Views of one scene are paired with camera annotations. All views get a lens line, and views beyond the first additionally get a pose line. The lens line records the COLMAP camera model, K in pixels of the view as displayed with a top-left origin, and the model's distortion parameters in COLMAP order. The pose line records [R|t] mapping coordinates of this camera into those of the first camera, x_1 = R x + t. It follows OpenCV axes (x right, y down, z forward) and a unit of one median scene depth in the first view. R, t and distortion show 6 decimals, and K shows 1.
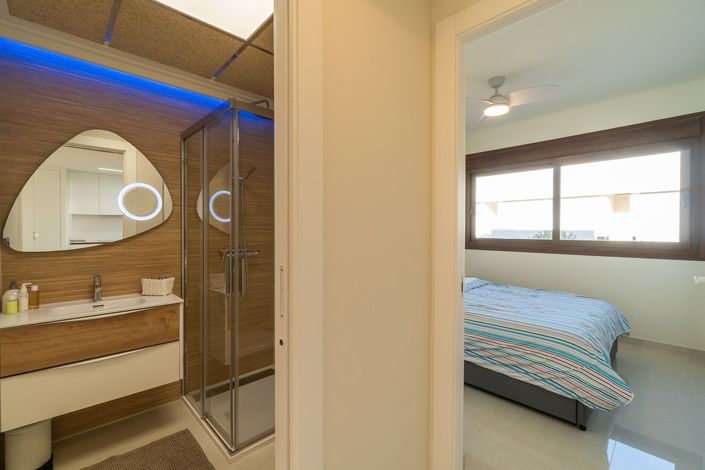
lens RADIAL K [[361.2, 0, 352.5], [0, 361.2, 235.0], [0, 0, 1]] dist [0.000514, 0.001073]
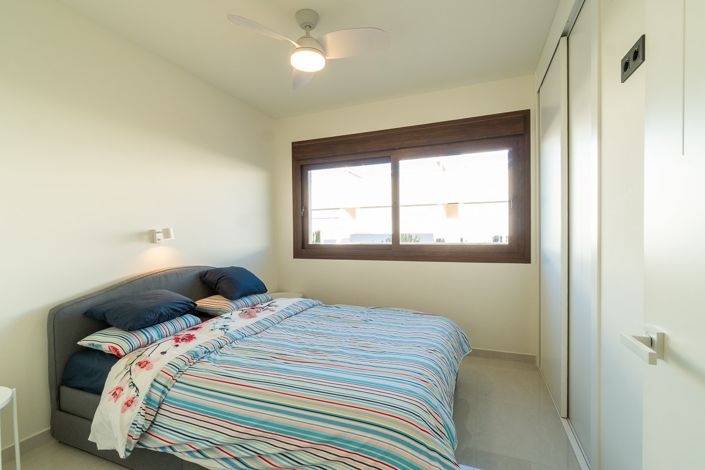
lens RADIAL K [[316.8, 0, 353.6], [0, 316.8, 238.7], [0, 0, 1]] dist [0.000248, 0.000144]
pose [[0.942246, -0.017773, 0.334451, 0.211580], [0.018776, 0.999824, 0.000232, -0.003418], [-0.334396, 0.006061, 0.942413, 0.312575]]
